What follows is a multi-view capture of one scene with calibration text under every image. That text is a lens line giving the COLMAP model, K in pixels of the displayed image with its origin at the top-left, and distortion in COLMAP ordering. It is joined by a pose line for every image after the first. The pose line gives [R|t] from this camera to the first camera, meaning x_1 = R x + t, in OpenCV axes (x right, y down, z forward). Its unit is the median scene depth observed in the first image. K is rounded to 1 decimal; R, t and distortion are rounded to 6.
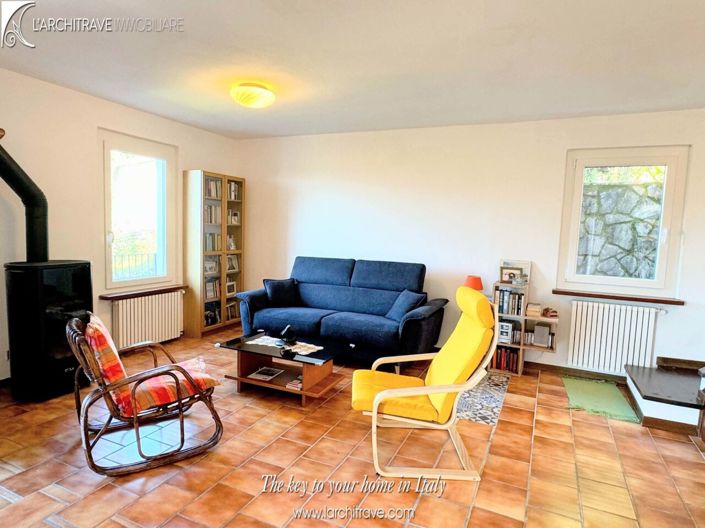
lens RADIAL K [[428.5, 0, 352.1], [0, 428.5, 263.6], [0, 0, 1]] dist [-0.004518, 0.006350]
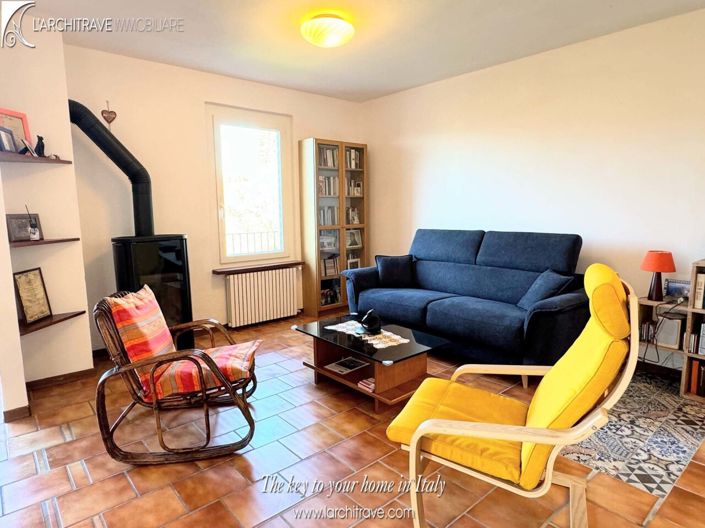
lens RADIAL K [[428.5, 0, 352.2], [0, 428.5, 262.0], [0, 0, 1]] dist [-0.004518, 0.006350]
pose [[0.907640, 0.010633, -0.419615, 0.149998], [0.007011, 0.999156, 0.040484, 0.018095], [0.419691, -0.039687, 0.906799, 0.230602]]
